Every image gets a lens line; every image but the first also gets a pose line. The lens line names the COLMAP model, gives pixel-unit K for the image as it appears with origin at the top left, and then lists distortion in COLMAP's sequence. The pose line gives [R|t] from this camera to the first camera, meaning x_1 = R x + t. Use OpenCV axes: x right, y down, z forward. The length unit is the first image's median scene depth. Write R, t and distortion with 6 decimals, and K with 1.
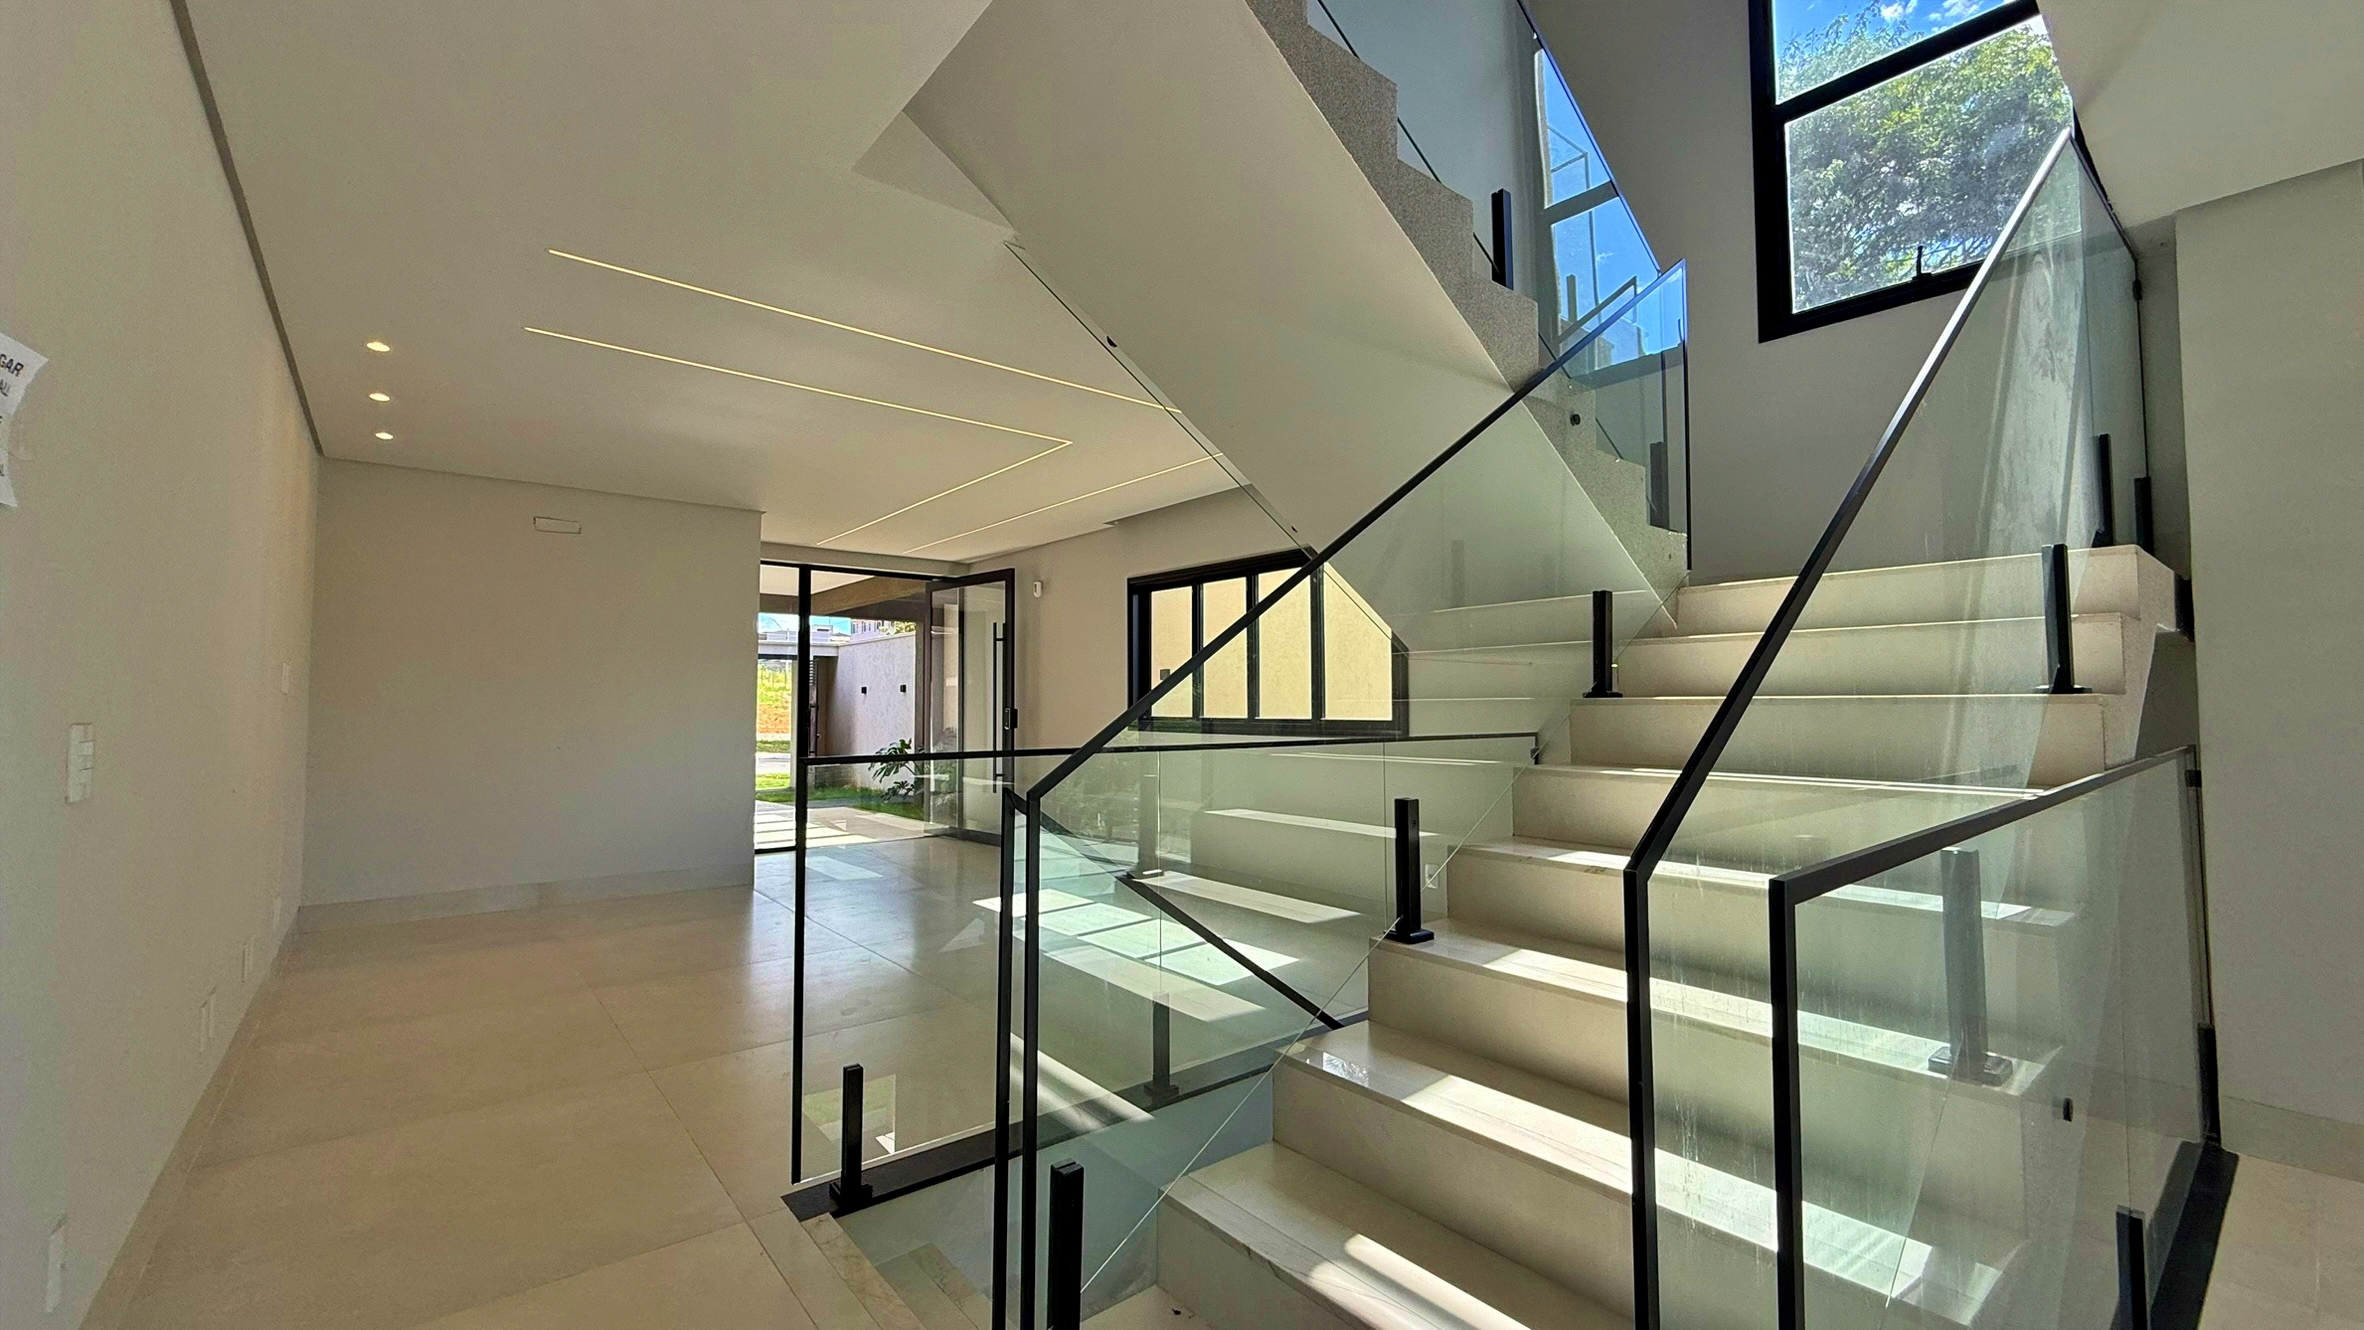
lens RADIAL K [[941.1, 0, 1186.4], [0, 941.1, 662.5], [0, 0, 1]] dist [0.001104, 0.000066]
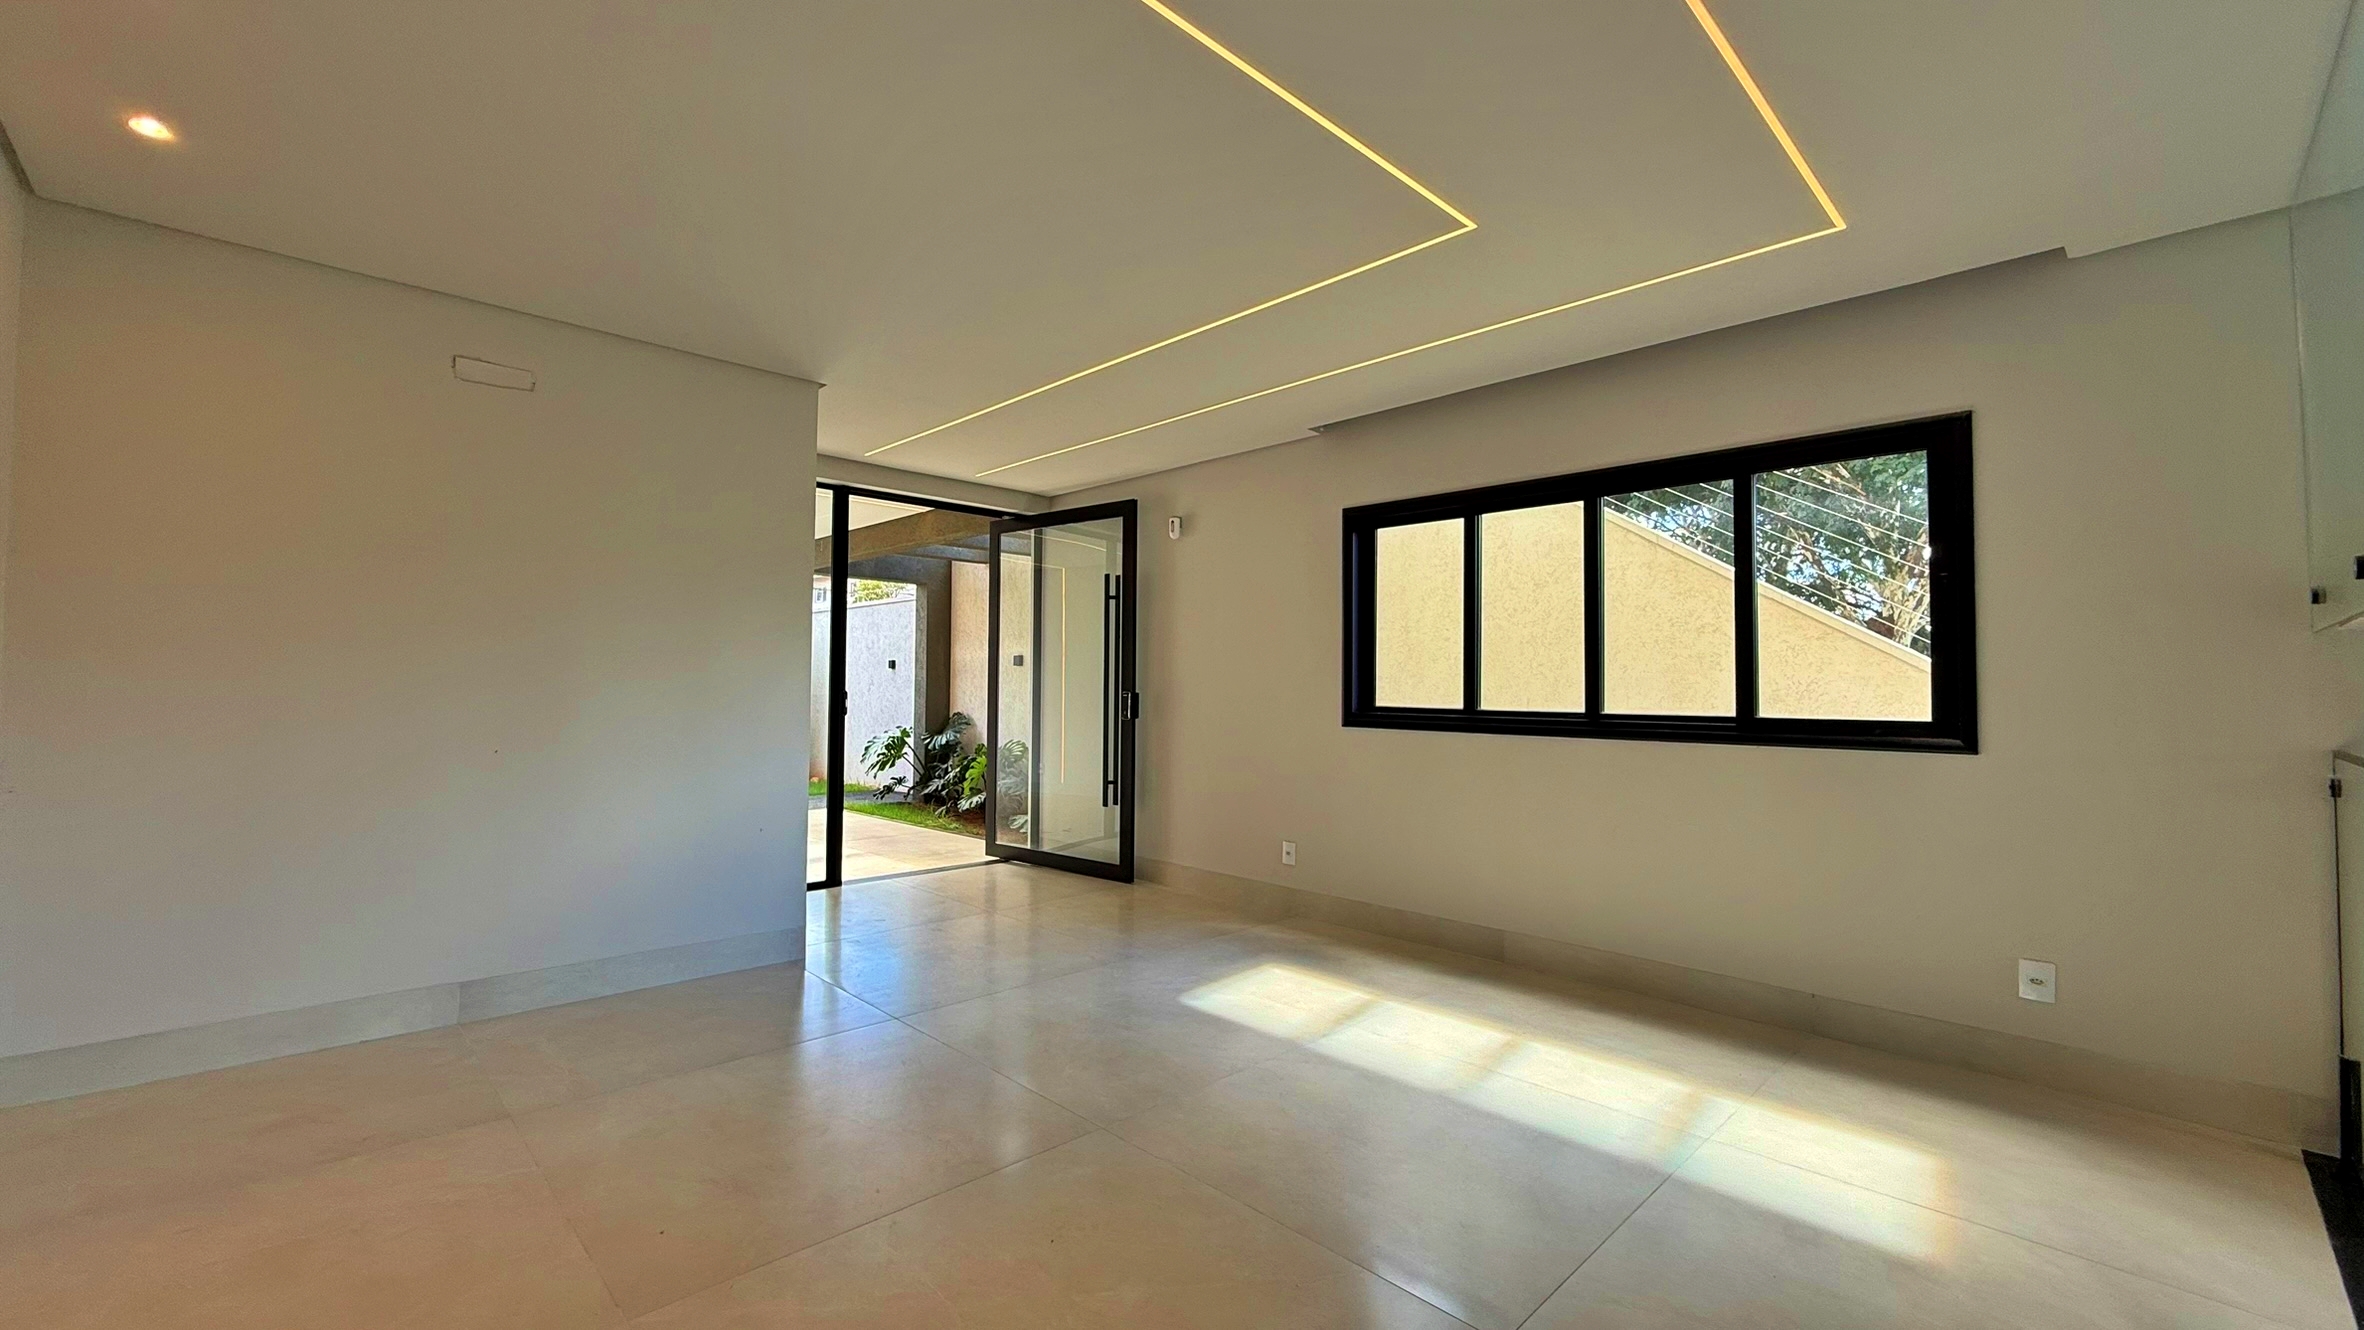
lens RADIAL K [[929.1, 0, 1174.1], [0, 929.1, 663.6], [0, 0, 1]] dist [-0.002960, -0.000402]
pose [[0.996798, 0.013921, 0.078734, -0.210113], [-0.015524, 0.999684, 0.019779, 0.011893], [-0.078434, -0.020938, 0.996699, 0.282311]]
